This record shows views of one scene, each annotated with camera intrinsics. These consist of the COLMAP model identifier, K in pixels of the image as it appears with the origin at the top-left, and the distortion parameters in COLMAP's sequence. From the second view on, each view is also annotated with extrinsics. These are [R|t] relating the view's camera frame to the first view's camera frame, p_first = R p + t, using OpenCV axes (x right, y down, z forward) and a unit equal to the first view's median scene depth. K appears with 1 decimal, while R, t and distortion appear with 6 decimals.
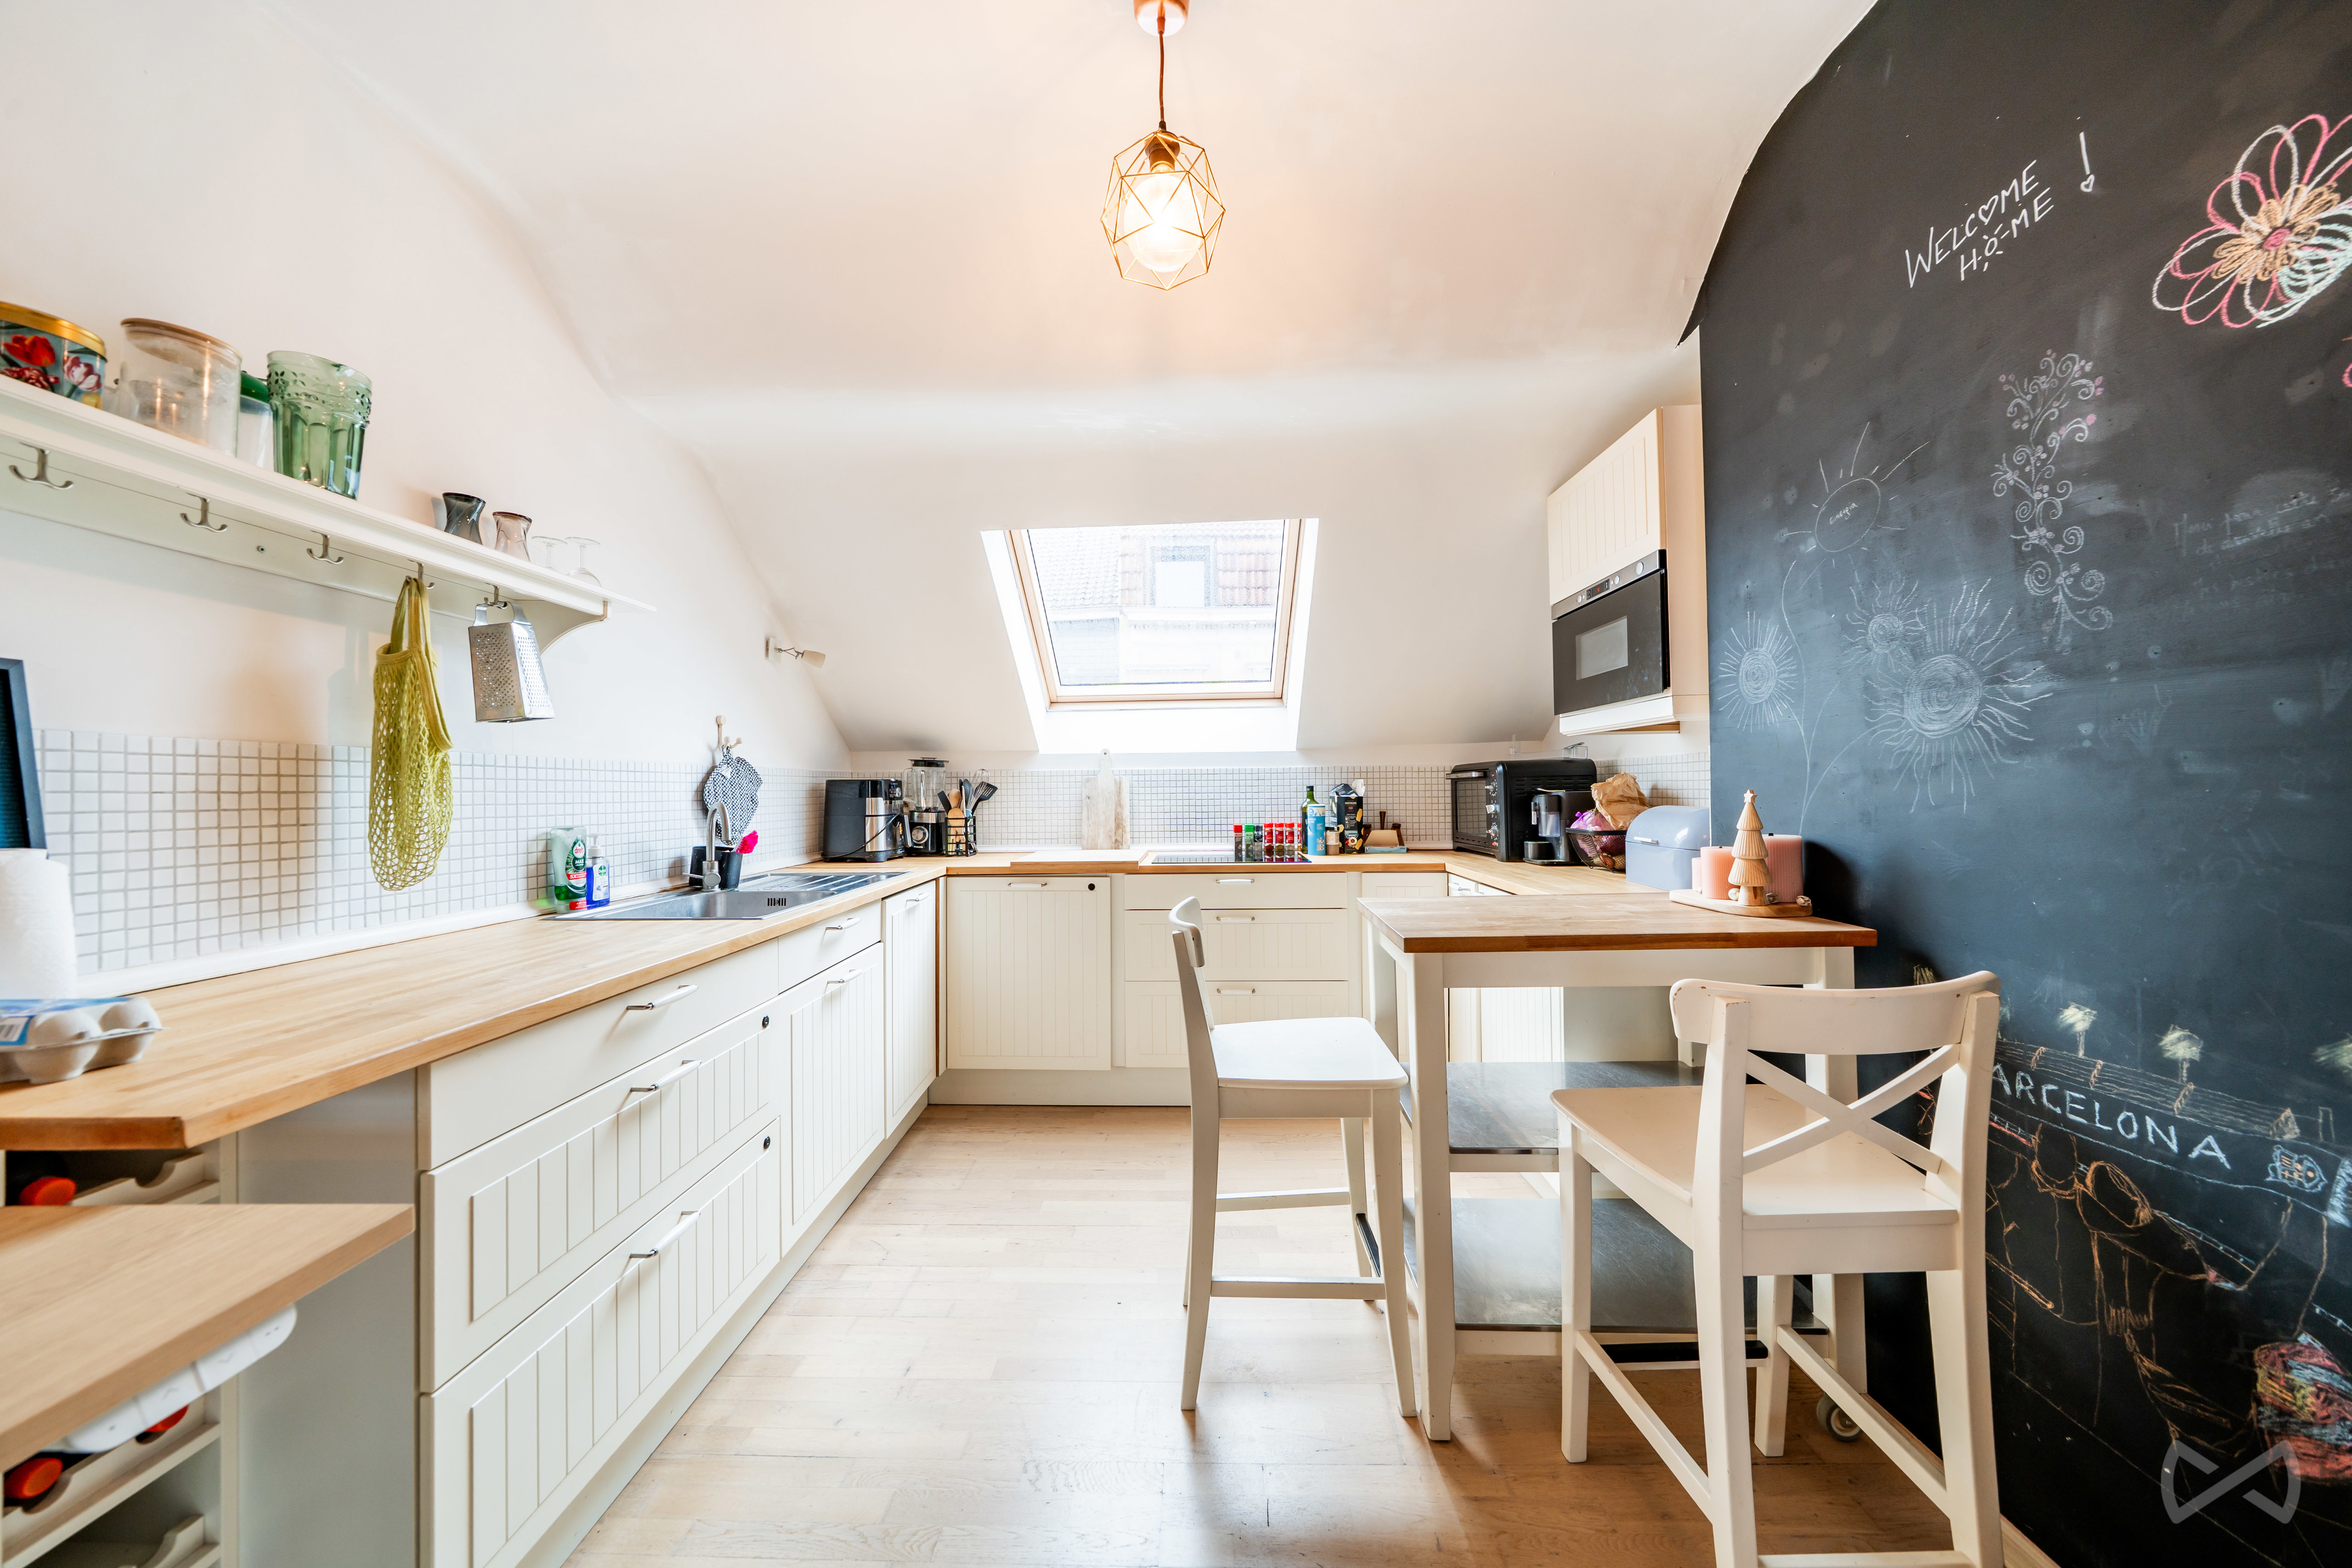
lens RADIAL K [[796.5, 0, 1172.9], [0, 796.5, 783.7], [0, 0, 1]] dist [-0.009252, -0.000056]
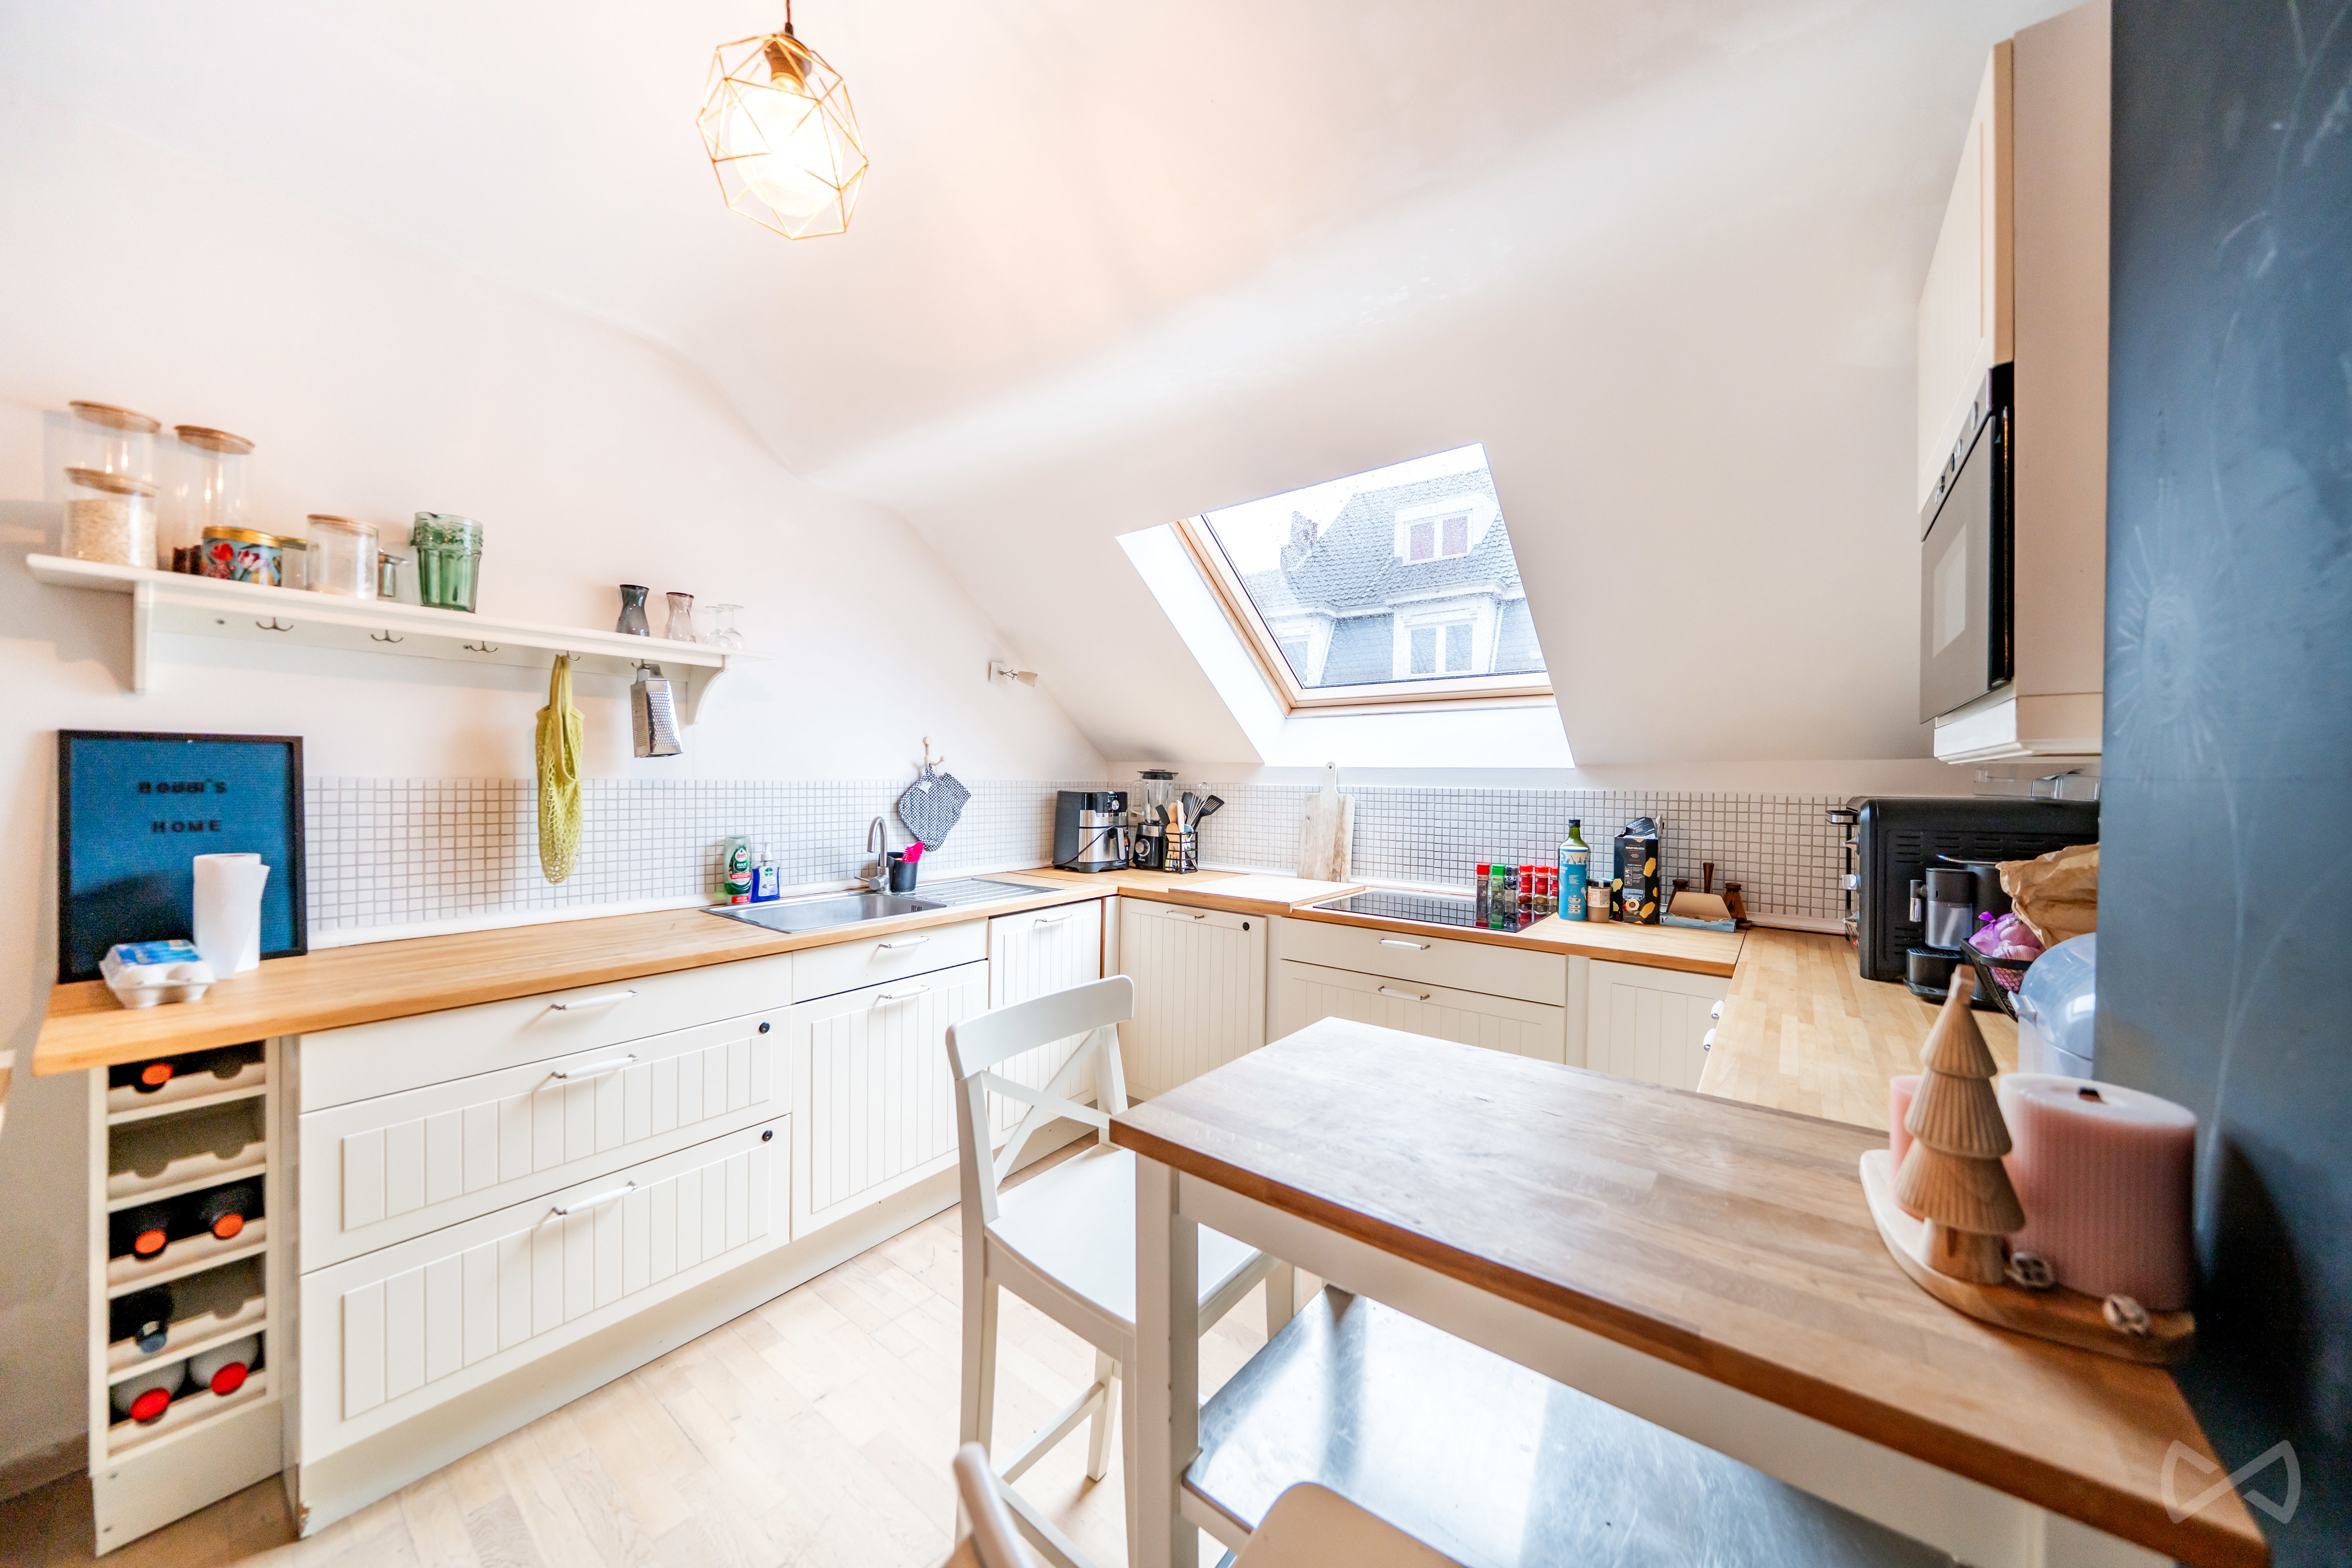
lens RADIAL K [[801.2, 0, 1176.0], [0, 801.2, 784.0], [0, 0, 1]] dist [-0.003480, -0.000100]
pose [[0.807385, 0.026509, -0.589429, 0.388664], [-0.017109, 0.999622, 0.021523, -0.048285], [0.589777, -0.007293, 0.807533, 0.281352]]
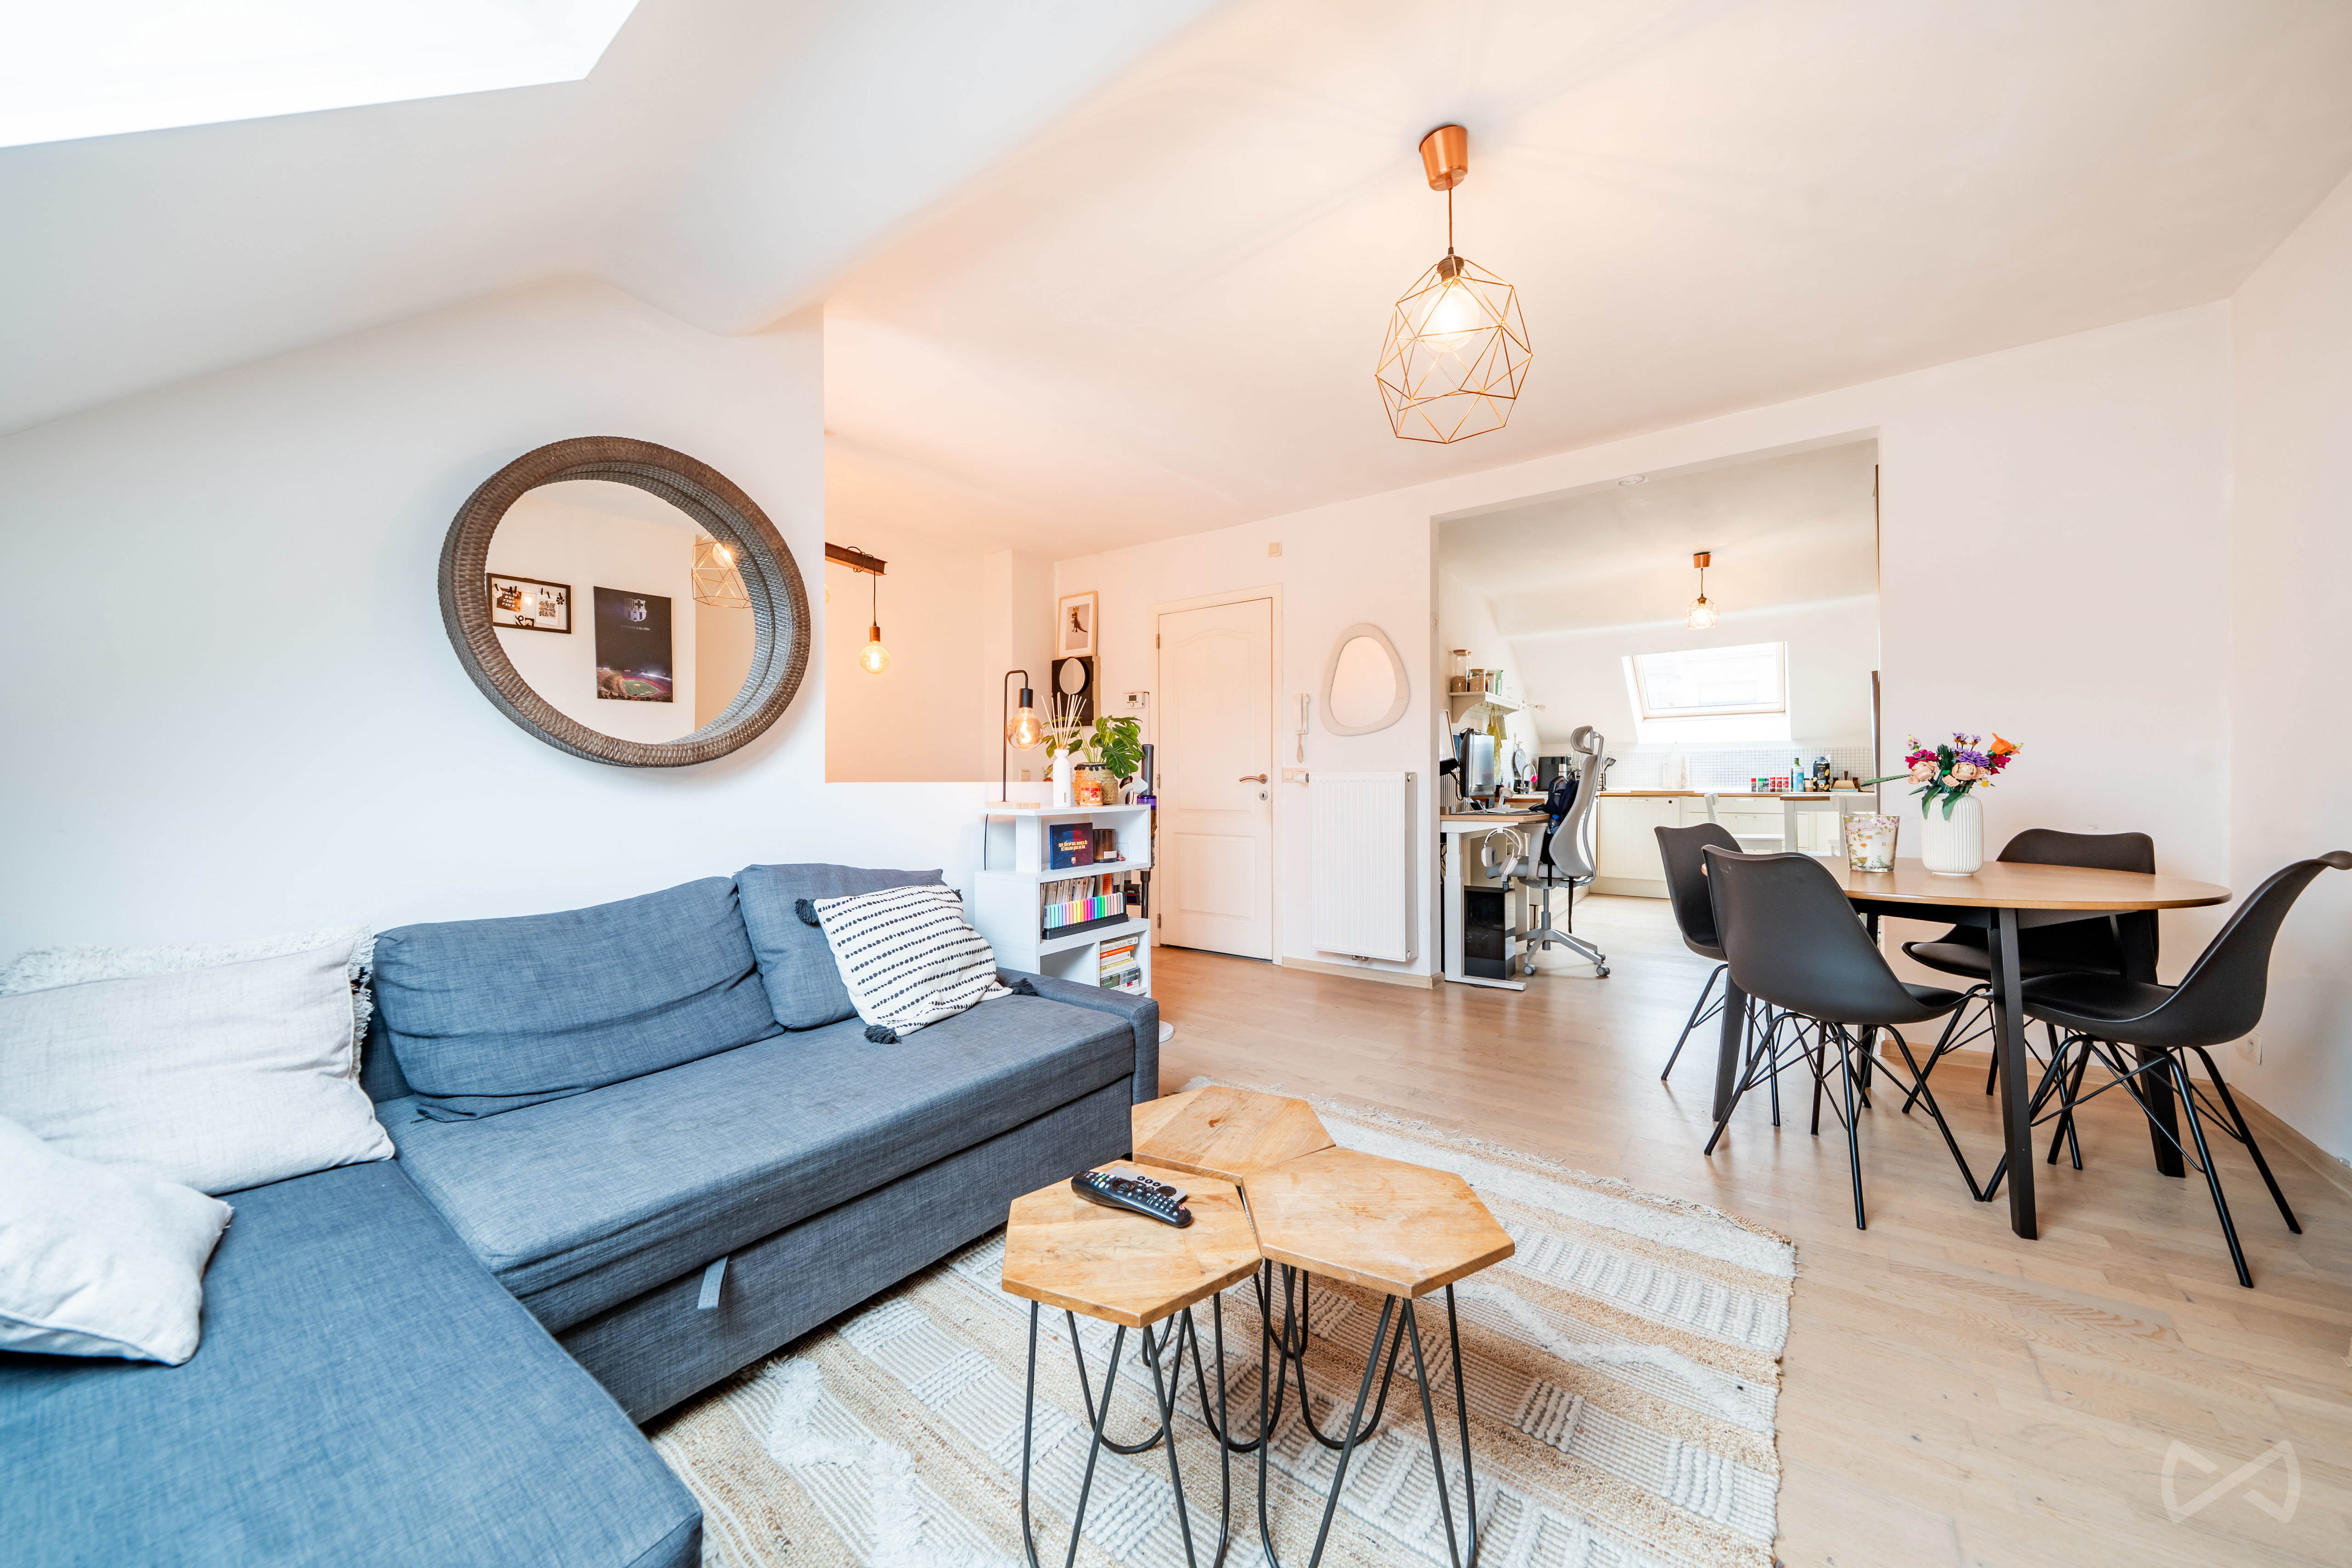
lens RADIAL K [[822.7, 0, 1167.0], [0, 822.7, 776.8], [0, 0, 1]] dist [0.000920, 0.000101]
pose [[0.814186, 0.005886, -0.580574, 0.109416], [0.000831, 0.999936, 0.011304, 0.032754], [0.580604, -0.009686, 0.814129, -2.050324]]
